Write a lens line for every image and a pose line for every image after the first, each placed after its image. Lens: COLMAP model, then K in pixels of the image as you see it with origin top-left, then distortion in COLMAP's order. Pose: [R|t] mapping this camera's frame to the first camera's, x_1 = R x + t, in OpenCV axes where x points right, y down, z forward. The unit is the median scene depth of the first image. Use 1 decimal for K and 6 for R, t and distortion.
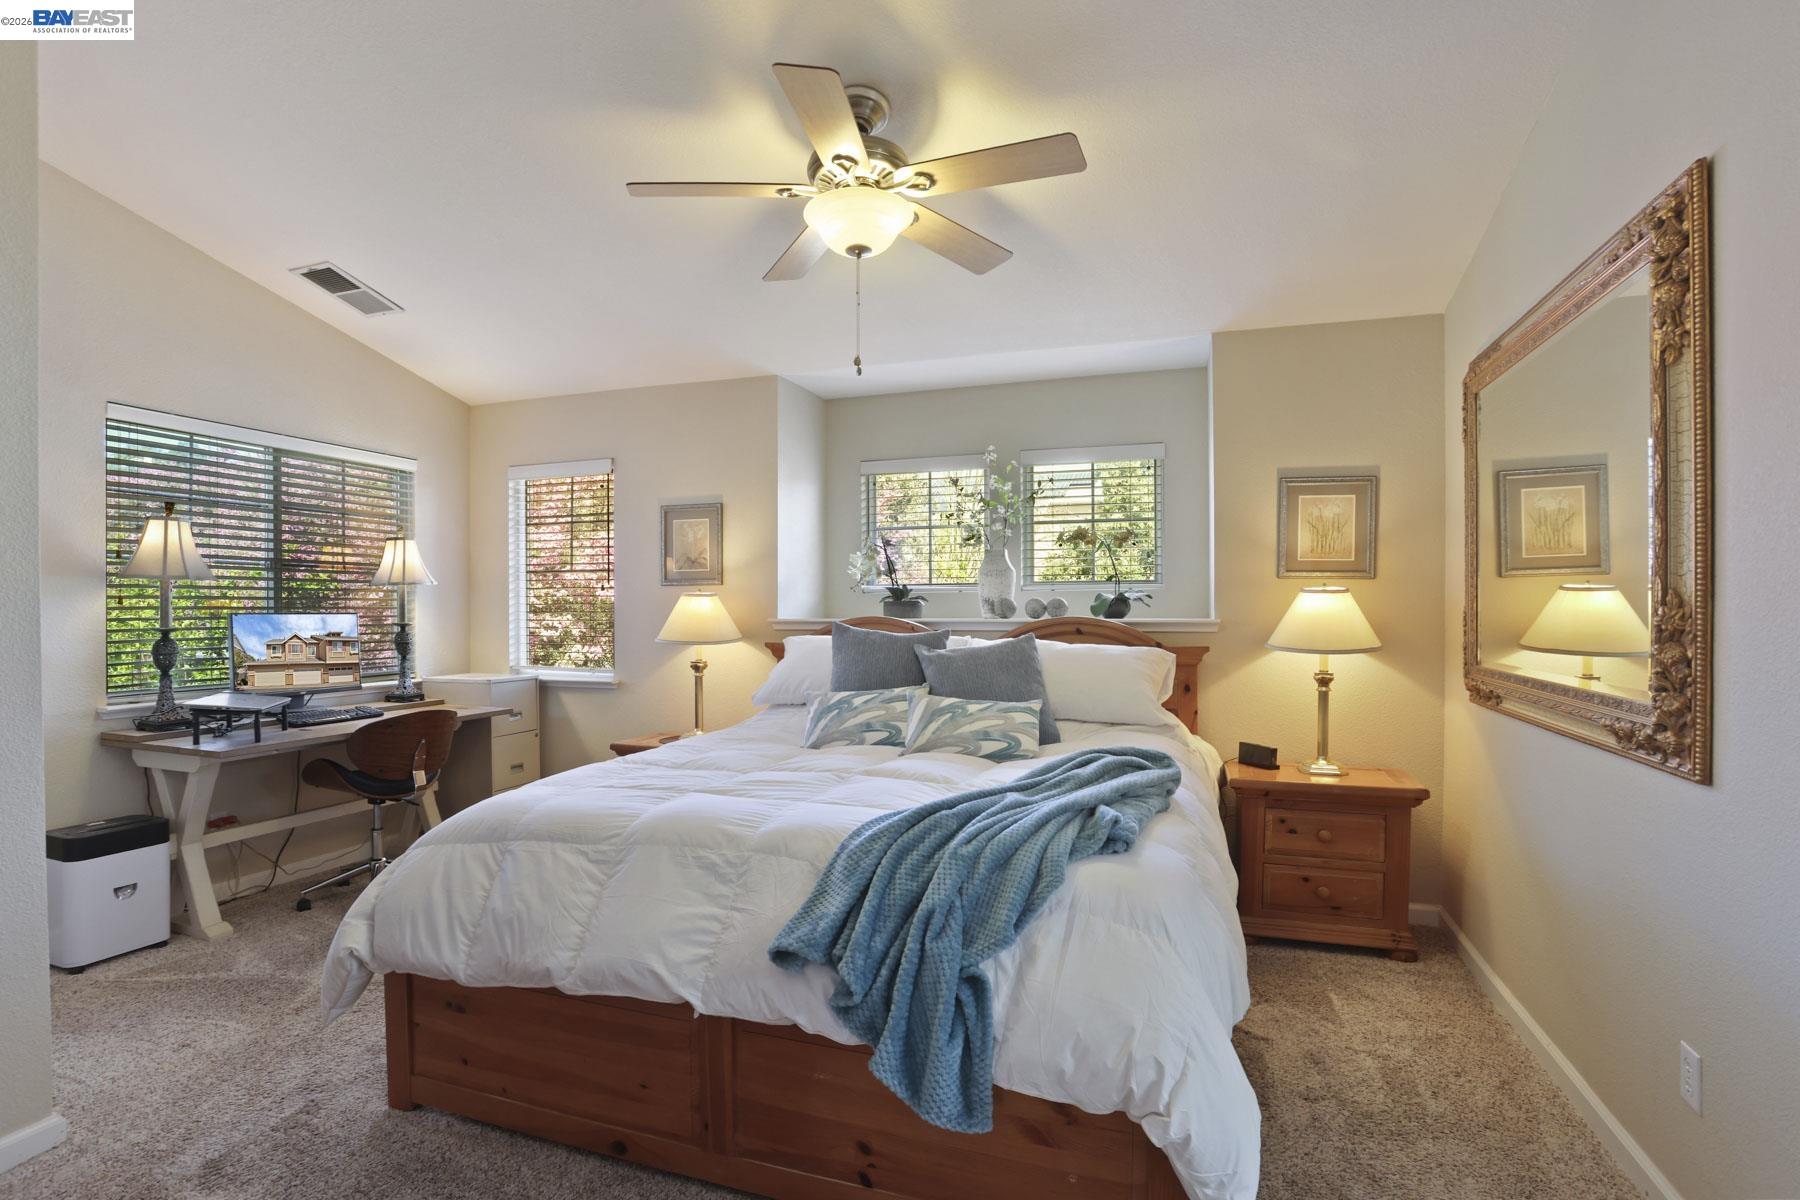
lens RADIAL K [[893.7, 0, 918.4], [0, 893.7, 634.4], [0, 0, 1]] dist [-0.073594, 0.028098]
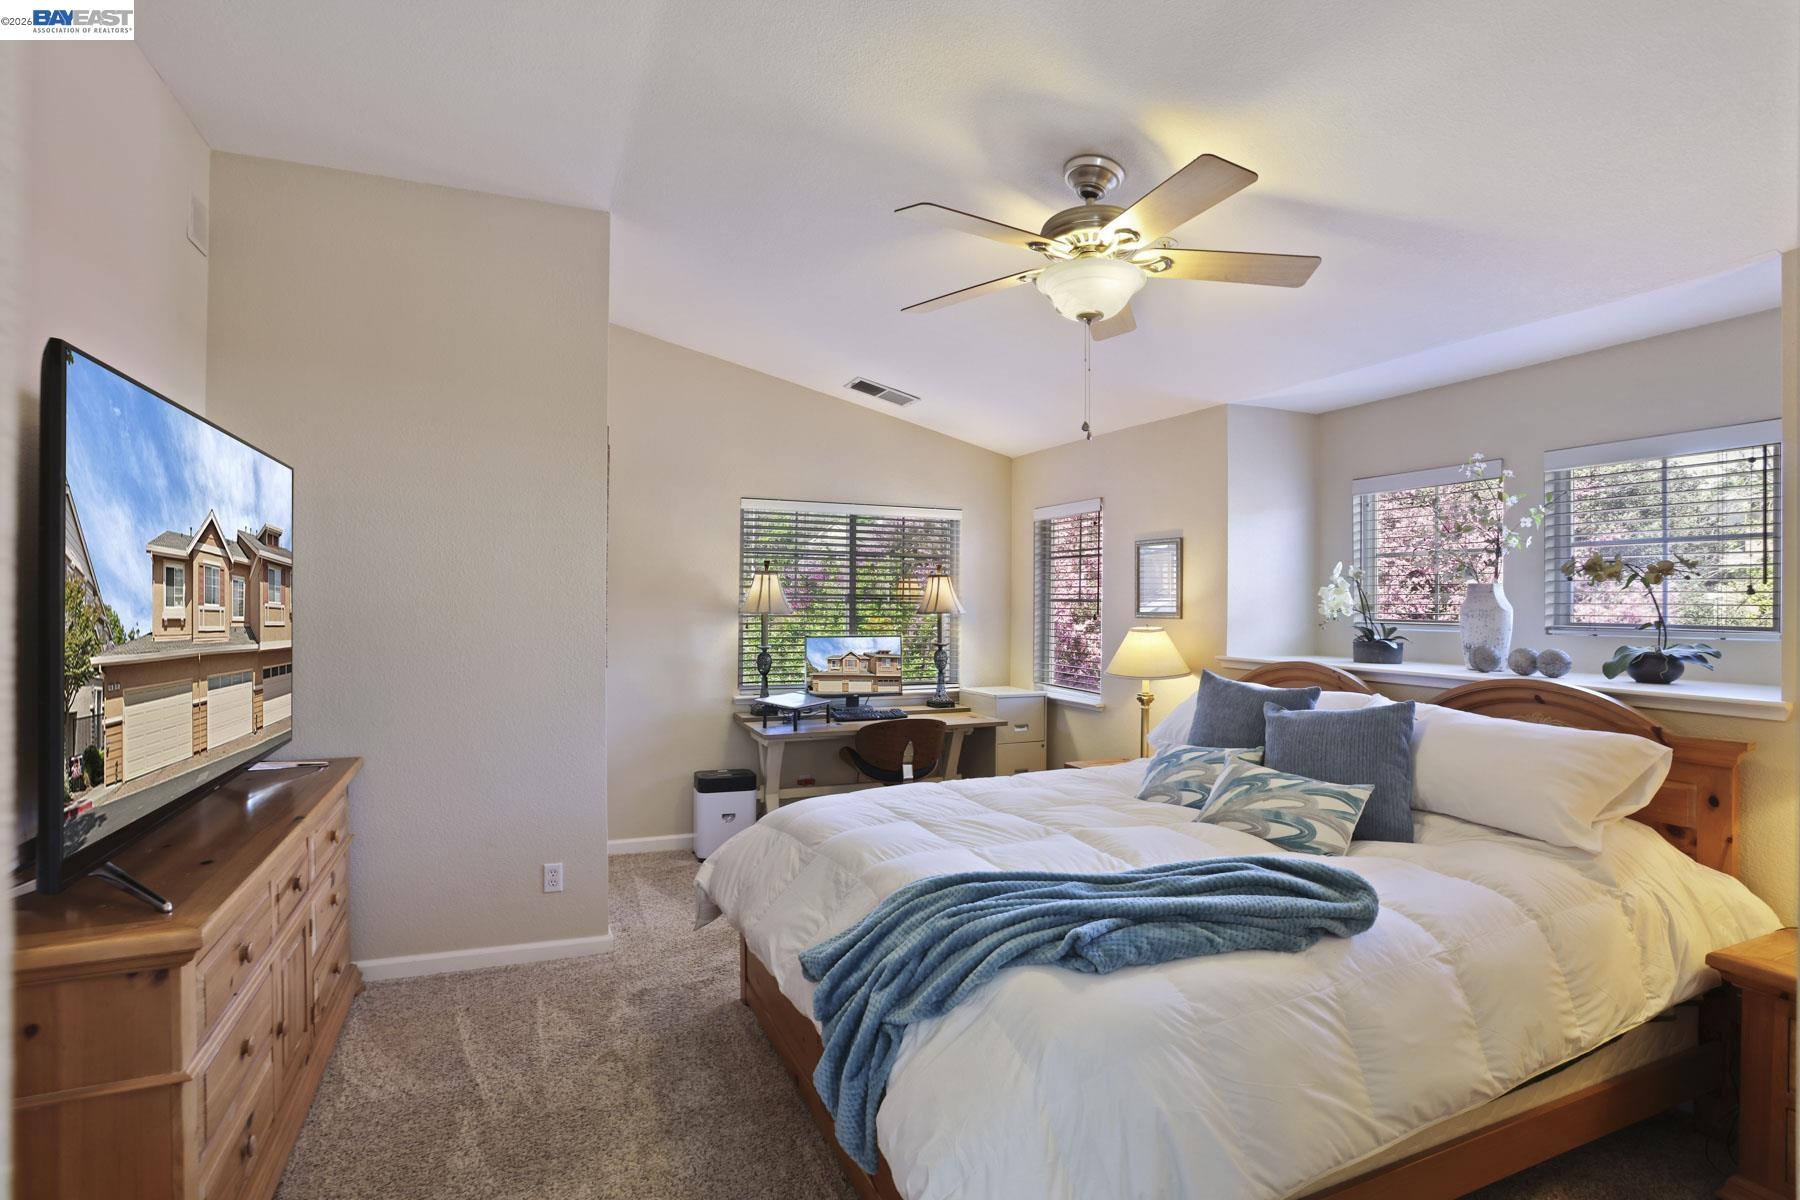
lens RADIAL K [[905.9, 0, 896.2], [0, 905.9, 626.7], [0, 0, 1]] dist [-0.125919, 0.030457]
pose [[0.664537, 0.030112, -0.746648, 0.390034], [-0.031188, 0.999435, 0.012548, -0.060959], [0.746604, 0.014948, 0.665101, 0.116186]]
